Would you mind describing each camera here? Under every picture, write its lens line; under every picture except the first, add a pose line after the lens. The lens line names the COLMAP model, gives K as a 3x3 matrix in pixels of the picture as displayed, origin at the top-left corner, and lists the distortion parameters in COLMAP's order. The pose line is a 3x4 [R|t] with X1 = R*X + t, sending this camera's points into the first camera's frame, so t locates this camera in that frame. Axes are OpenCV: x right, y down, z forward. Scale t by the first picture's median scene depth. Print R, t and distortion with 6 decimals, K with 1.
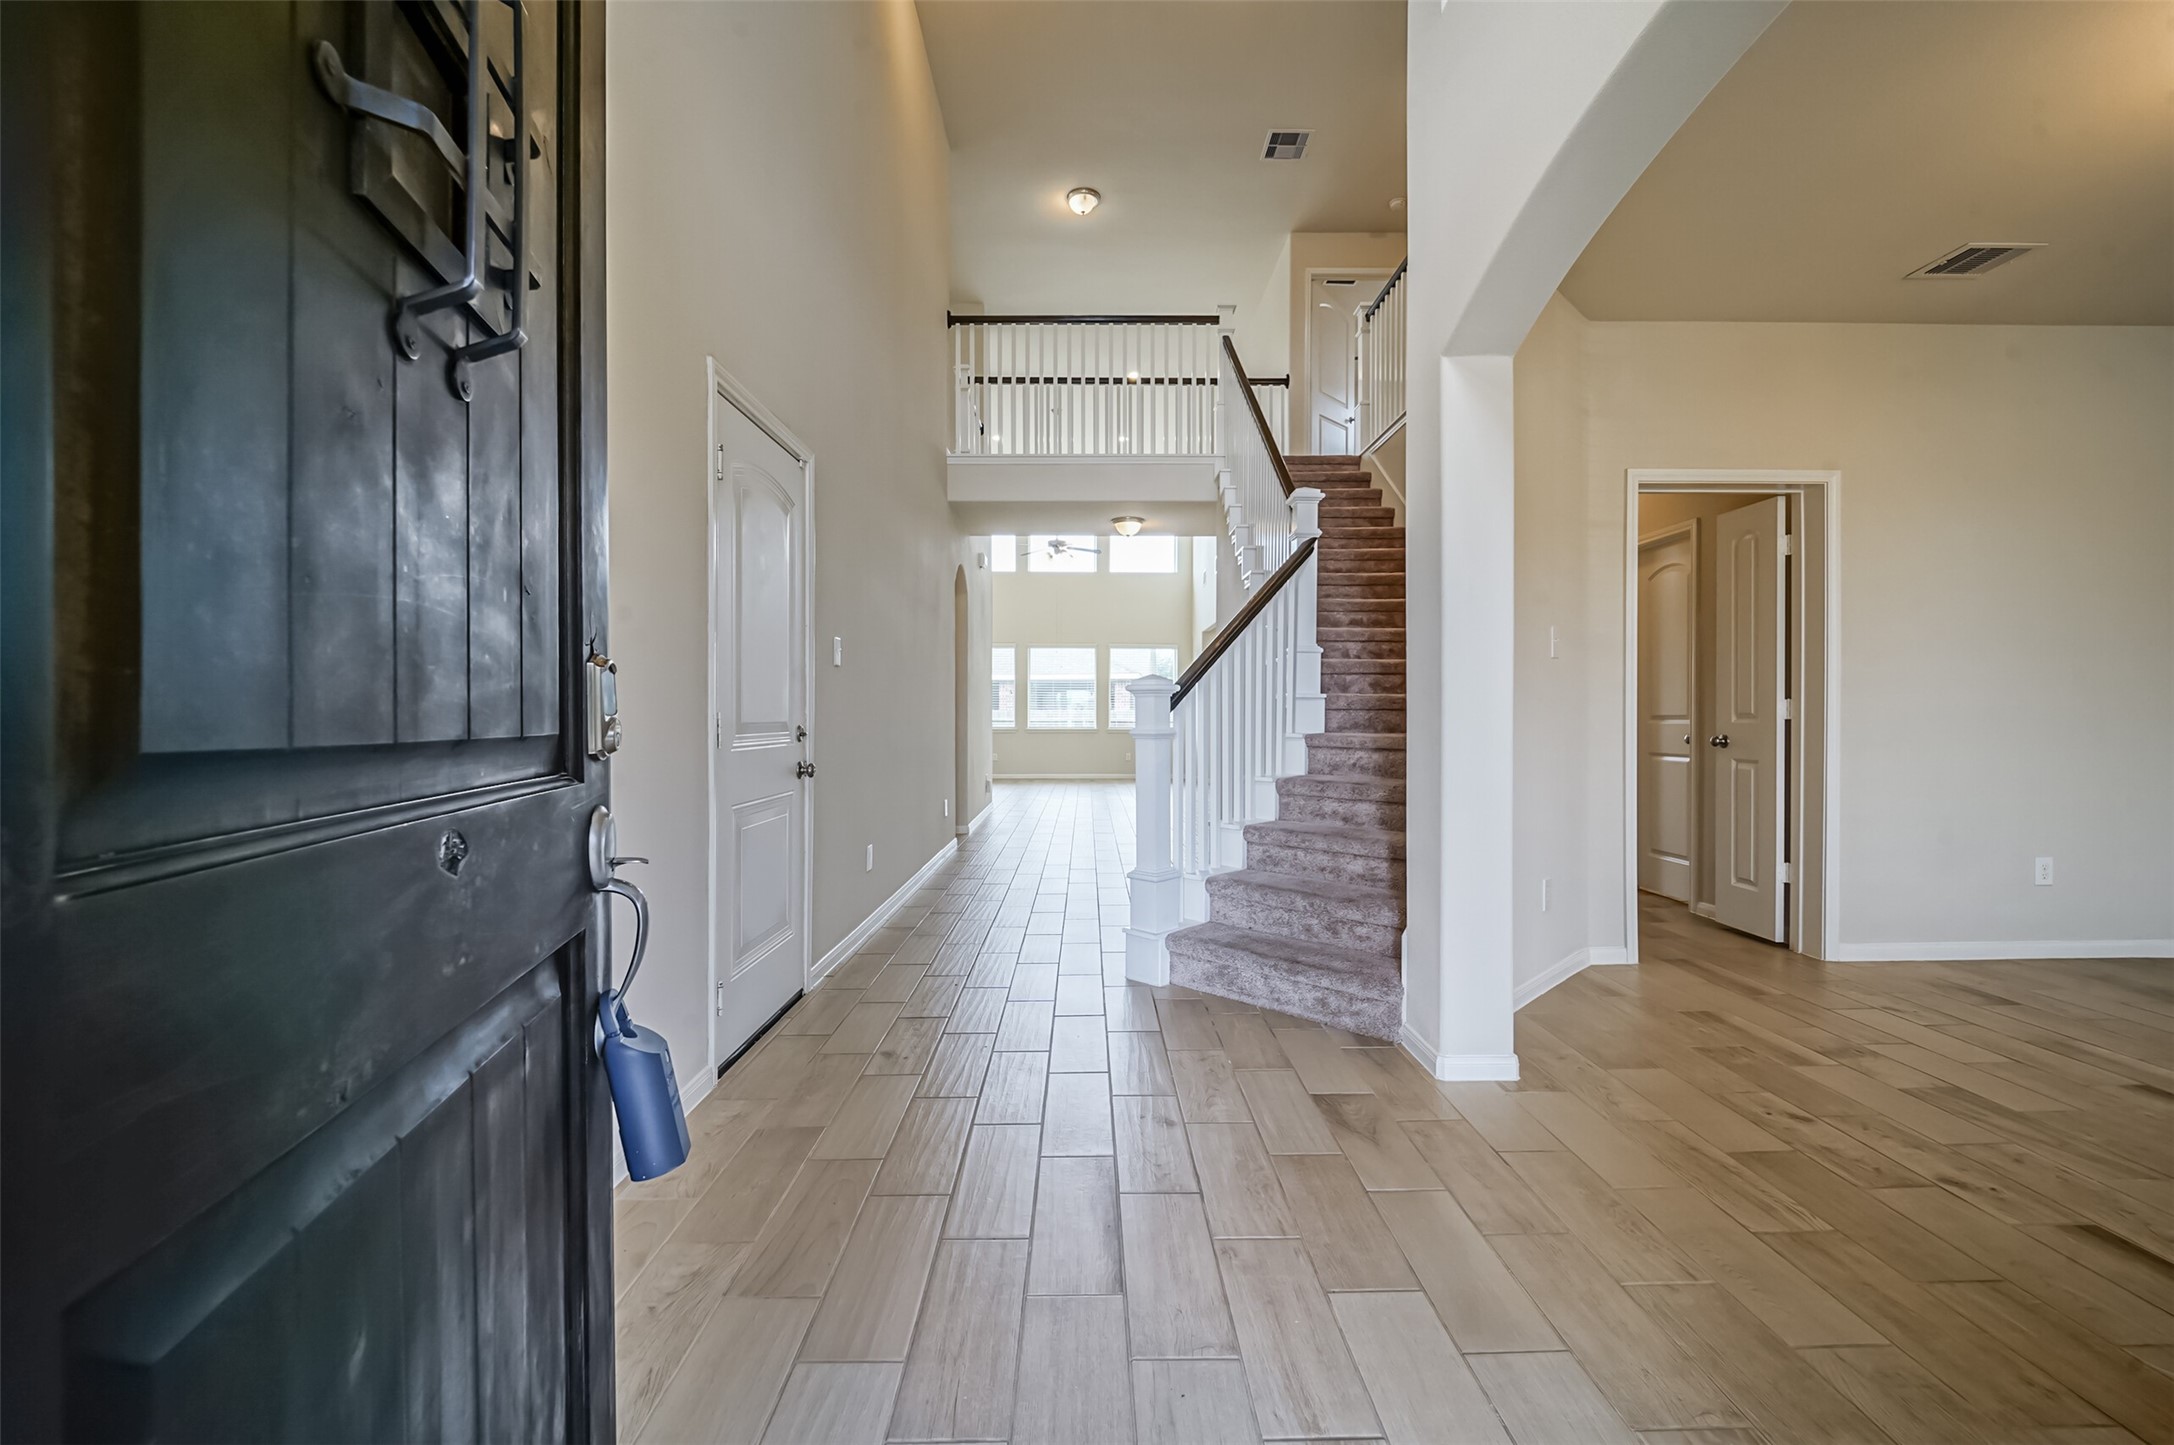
lens RADIAL K [[887.6, 0, 1094.8], [0, 887.6, 715.2], [0, 0, 1]] dist [-0.014297, -0.000380]
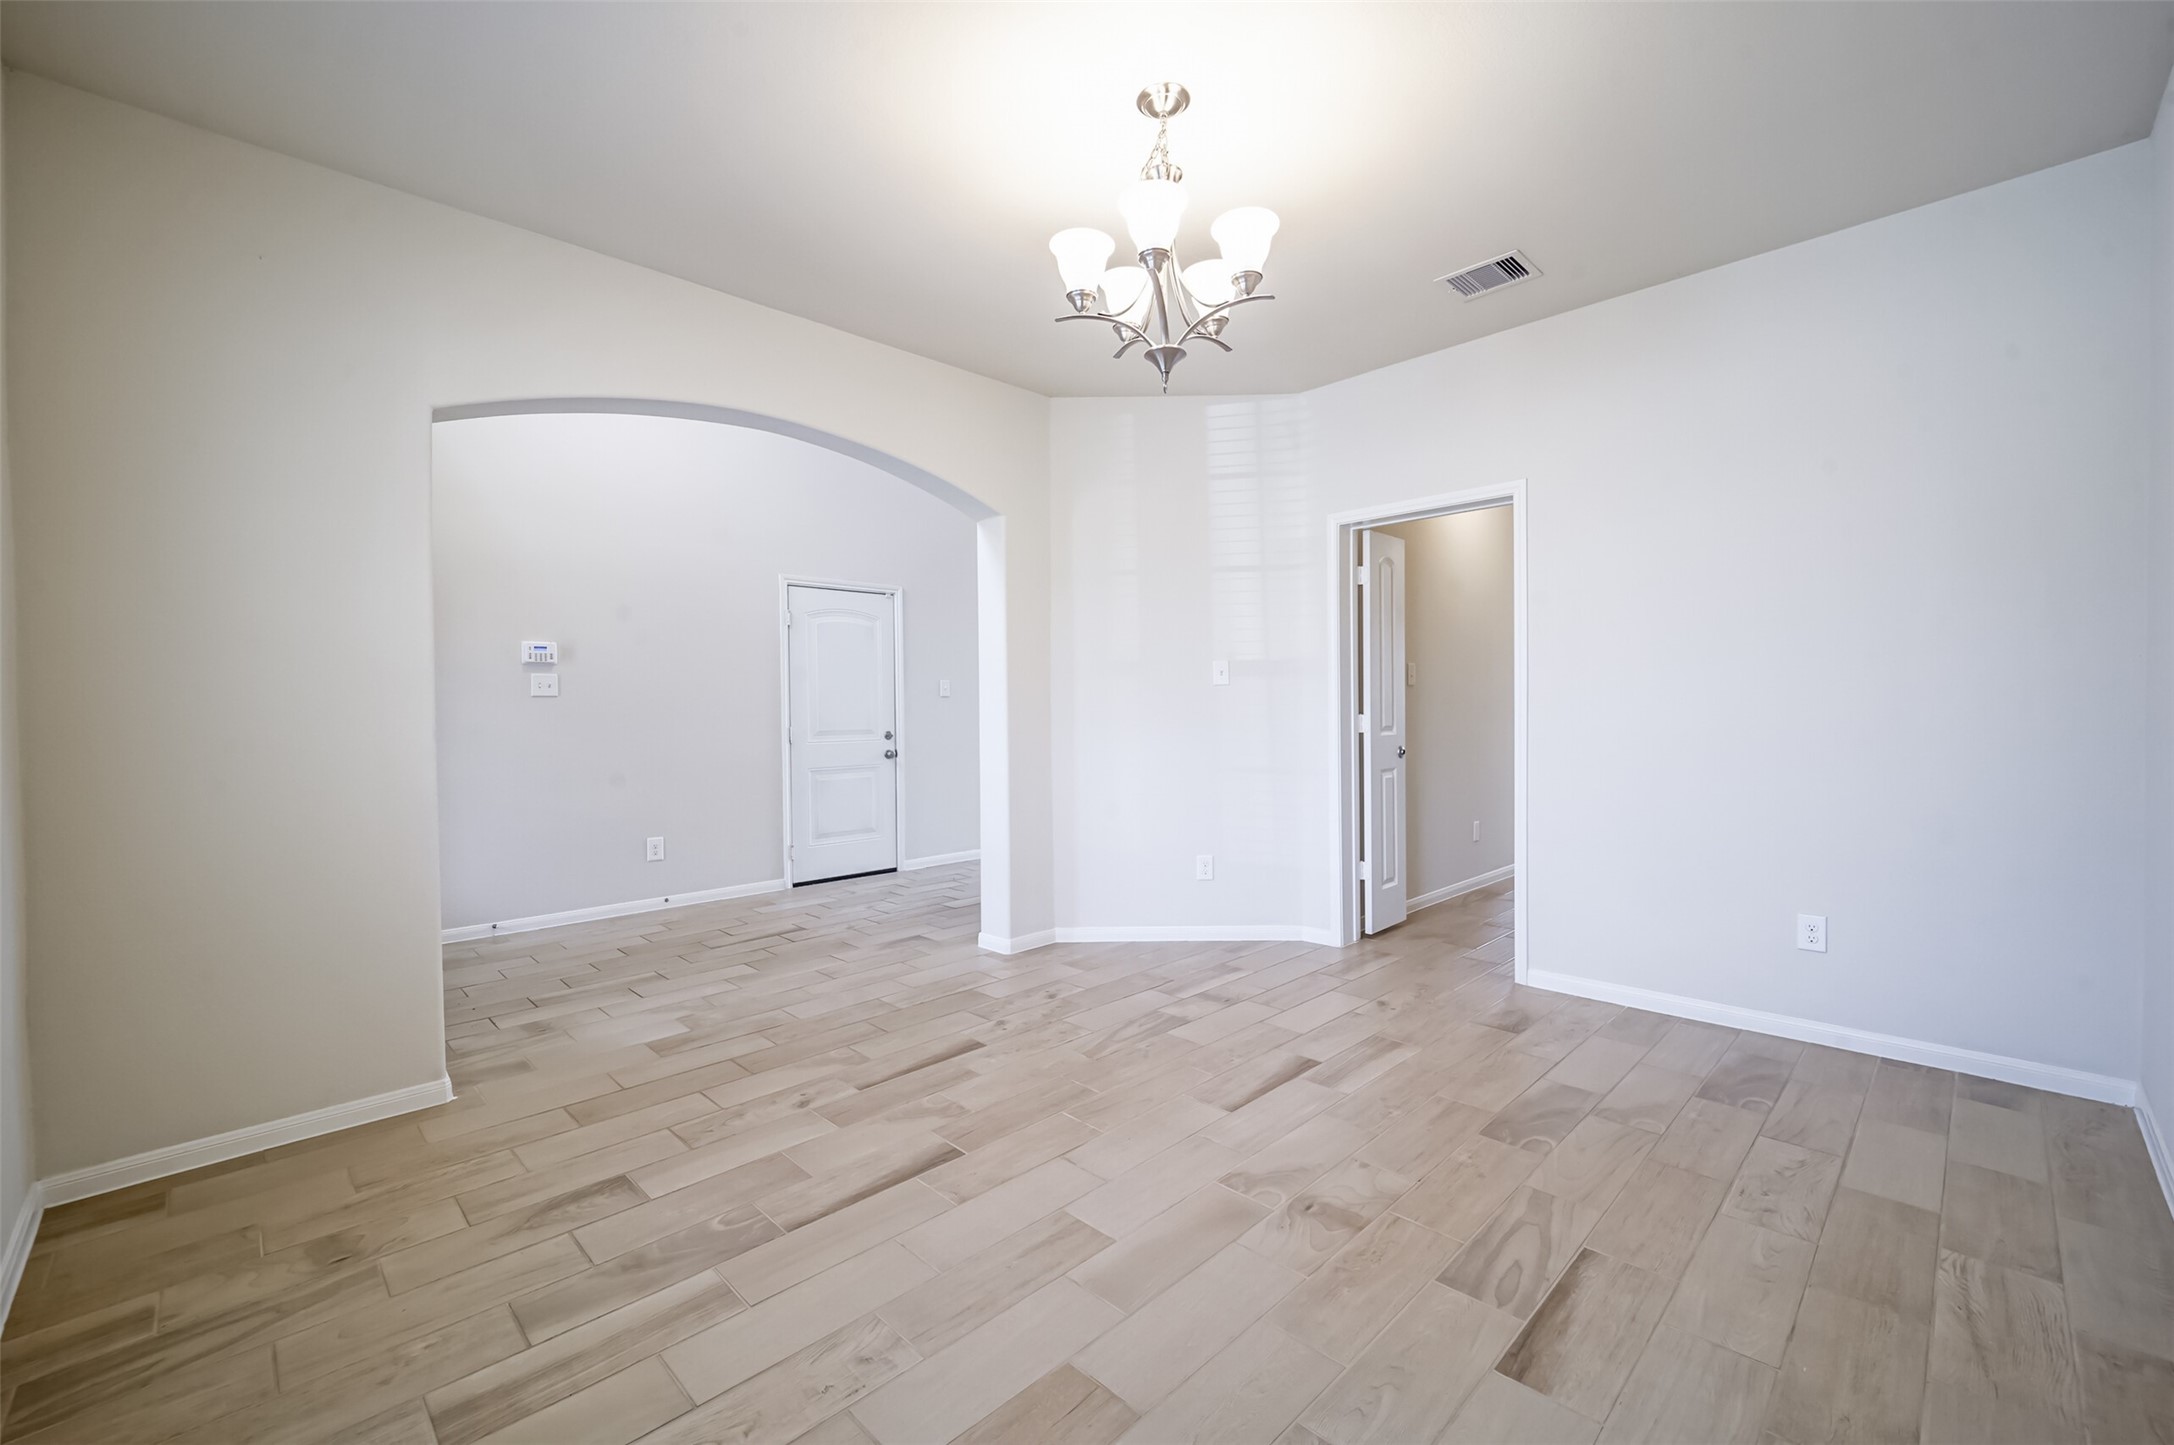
lens RADIAL K [[887.6, 0, 1095.1], [0, 887.6, 725.0], [0, 0, 1]] dist [-0.014297, -0.000380]
pose [[0.692437, 0.005737, -0.721456, 1.718488], [0.010759, 0.999775, 0.018276, -0.041183], [0.721398, -0.020417, 0.692220, -0.016361]]
